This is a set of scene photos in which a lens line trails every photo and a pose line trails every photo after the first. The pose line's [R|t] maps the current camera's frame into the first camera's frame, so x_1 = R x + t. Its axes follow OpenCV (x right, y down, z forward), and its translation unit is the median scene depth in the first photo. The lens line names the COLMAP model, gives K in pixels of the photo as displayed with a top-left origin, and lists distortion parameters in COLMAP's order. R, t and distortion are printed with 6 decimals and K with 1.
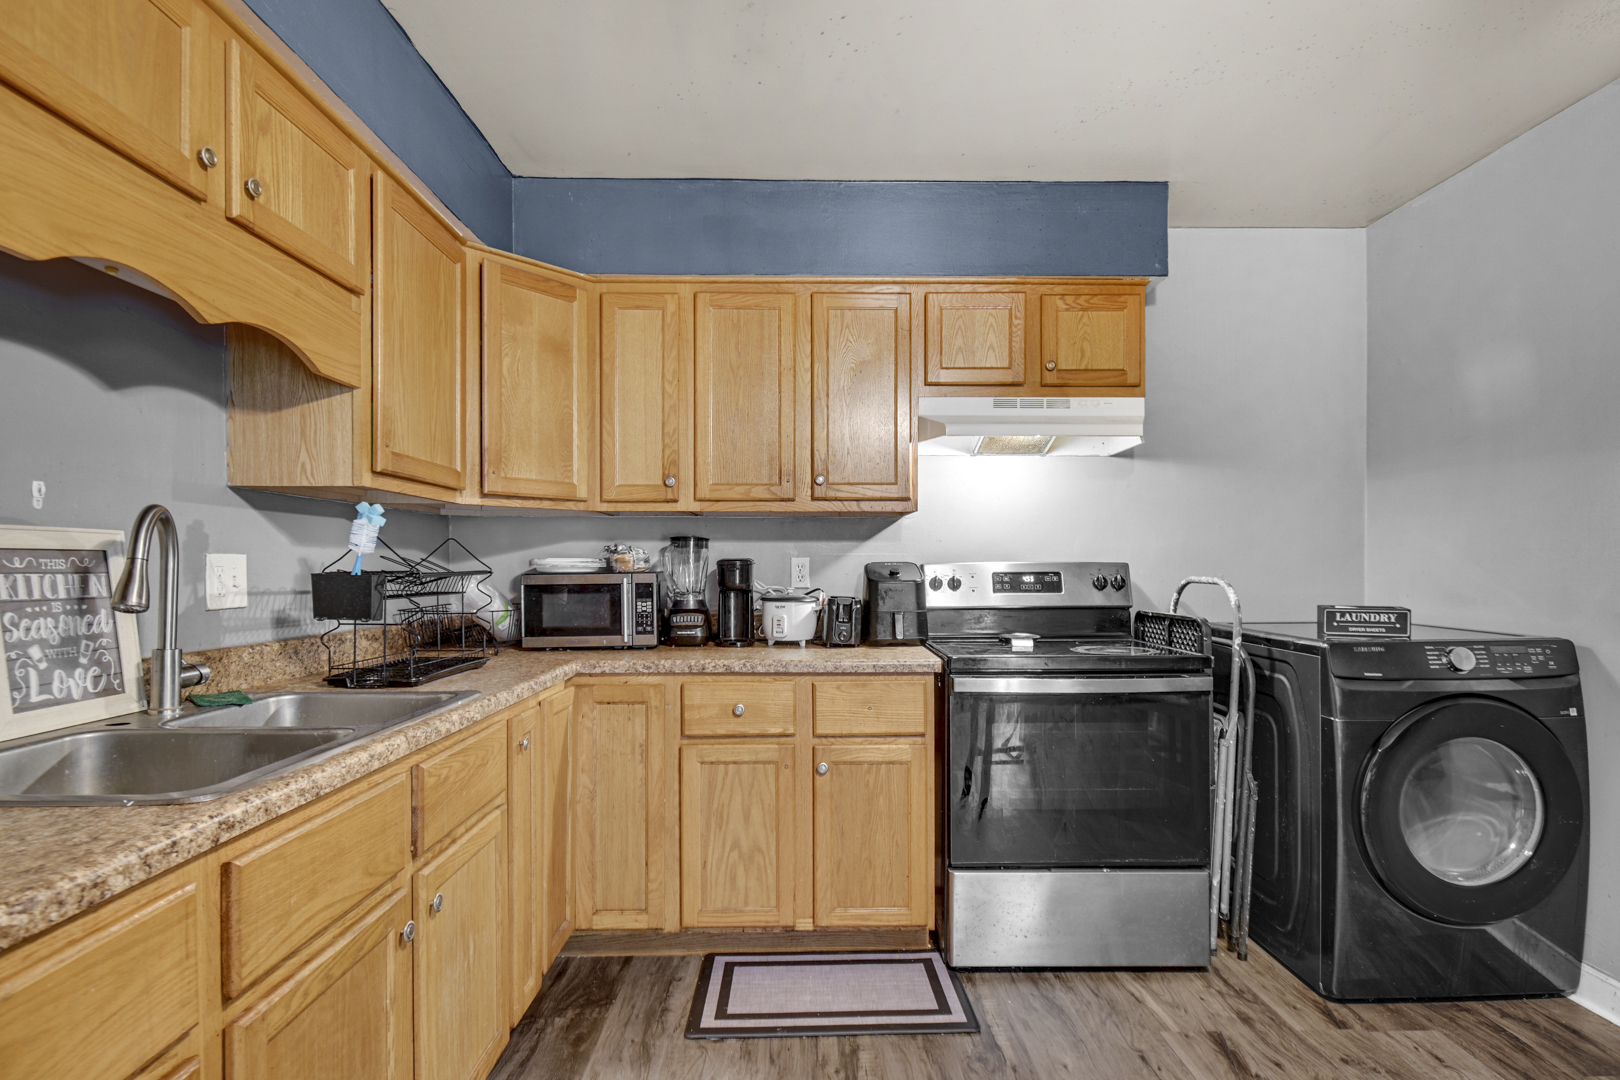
lens RADIAL K [[819.0, 0, 810.7], [0, 819.0, 564.9], [0, 0, 1]] dist [0.001682, -0.001232]
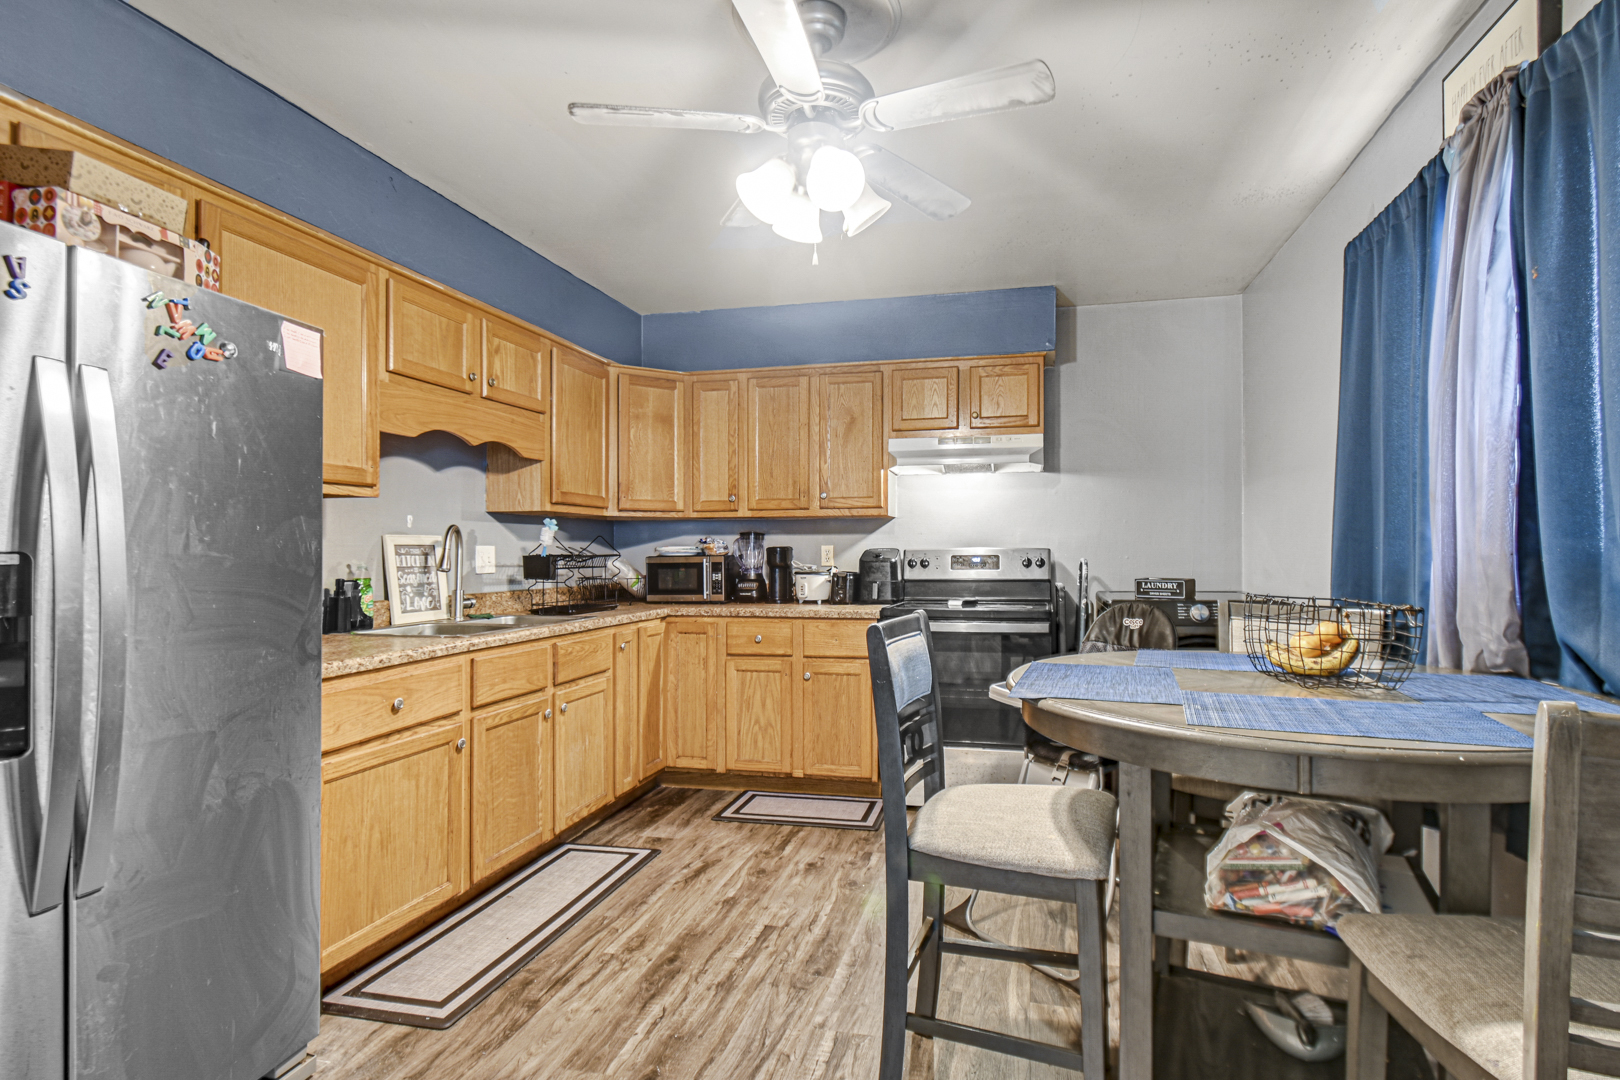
lens RADIAL K [[771.9, 0, 810.0], [0, 771.9, 540.0], [0, 0, 1]] dist [0.001220, 0.000112]
pose [[0.968713, -0.005530, -0.248121, 0.398114], [0.002240, 0.999906, -0.013538, -0.000315], [0.248173, 0.012559, 0.968634, -0.477792]]
